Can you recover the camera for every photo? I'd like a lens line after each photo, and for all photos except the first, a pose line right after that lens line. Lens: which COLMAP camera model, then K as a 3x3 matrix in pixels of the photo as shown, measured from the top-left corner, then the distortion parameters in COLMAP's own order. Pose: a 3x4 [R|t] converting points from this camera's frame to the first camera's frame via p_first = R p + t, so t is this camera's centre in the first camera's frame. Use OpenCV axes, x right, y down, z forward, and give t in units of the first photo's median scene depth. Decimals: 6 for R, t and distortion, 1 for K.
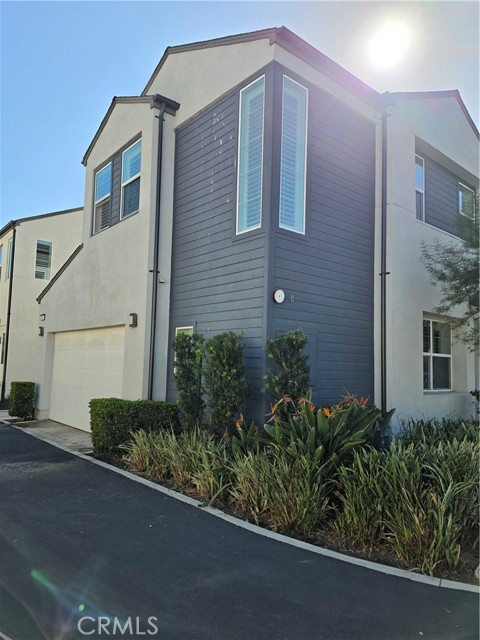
lens RADIAL K [[445.7, 0, 239.5], [0, 445.7, 318.6], [0, 0, 1]] dist [0.009784, -0.018446]
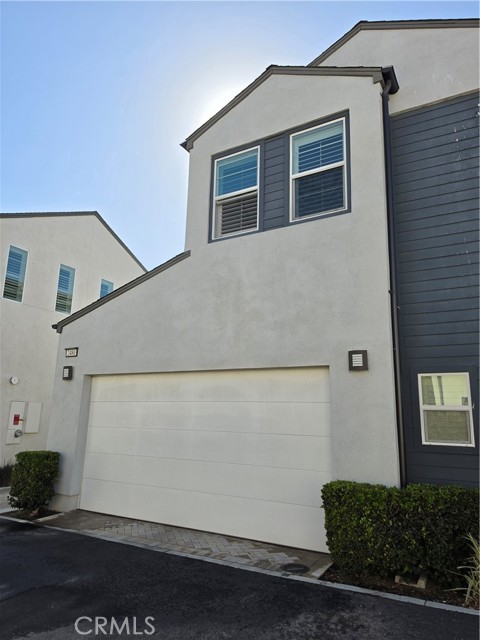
lens RADIAL K [[445.7, 0, 240.6], [0, 445.7, 321.2], [0, 0, 1]] dist [0.009784, -0.018446]
pose [[0.944529, 0.078478, 0.318913, -0.535081], [-0.040412, 0.991424, -0.124281, 0.030430], [-0.325932, 0.104499, 0.939600, 0.346567]]
